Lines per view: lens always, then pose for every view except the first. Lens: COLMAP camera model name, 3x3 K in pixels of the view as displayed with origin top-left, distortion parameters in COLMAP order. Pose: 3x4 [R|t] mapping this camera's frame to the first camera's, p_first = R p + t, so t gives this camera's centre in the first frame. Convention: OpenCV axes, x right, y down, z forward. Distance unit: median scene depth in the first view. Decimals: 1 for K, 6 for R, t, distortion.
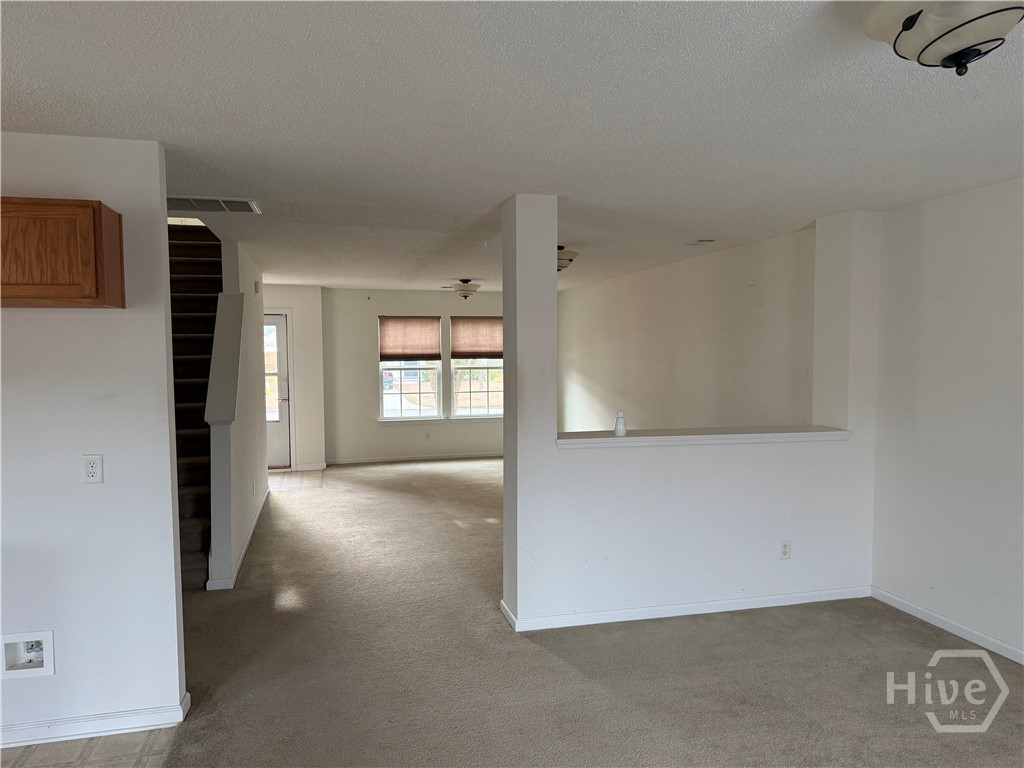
lens RADIAL K [[726.5, 0, 521.8], [0, 726.5, 387.4], [0, 0, 1]] dist [0.120566, -0.079795]
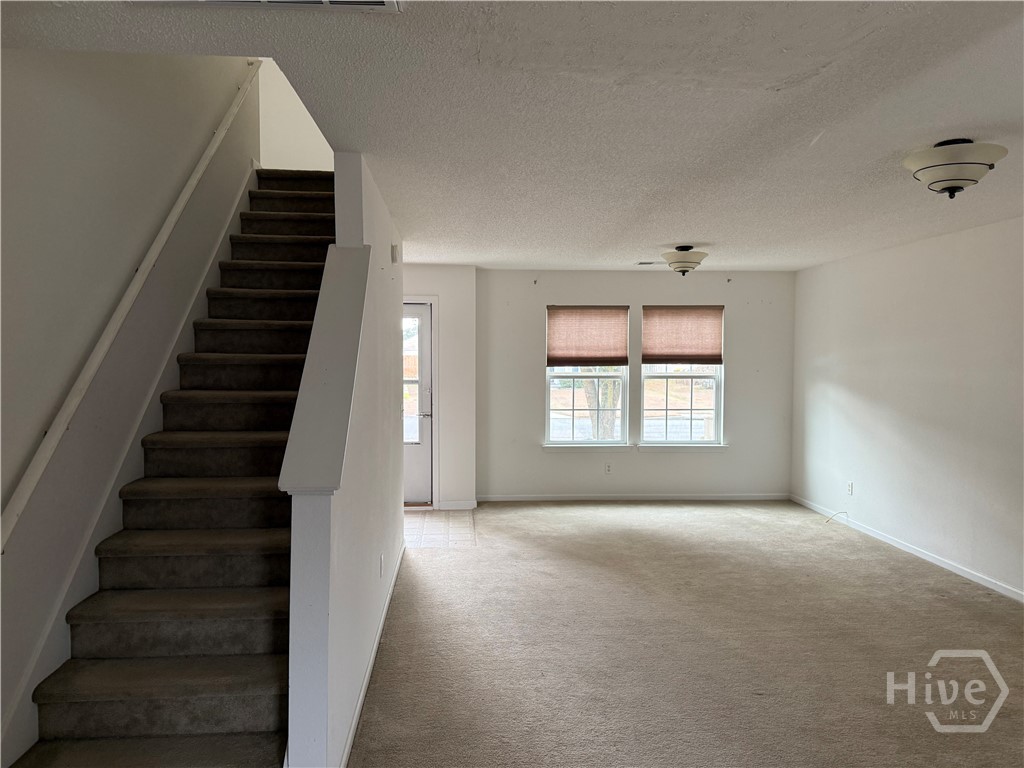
lens RADIAL K [[726.5, 0, 513.1], [0, 726.5, 384.5], [0, 0, 1]] dist [0.120566, -0.079795]
pose [[0.982474, 0.015999, -0.185711, -0.090780], [-0.018164, 0.999785, -0.009960, -0.009120], [0.185512, 0.013159, 0.982554, 0.262975]]
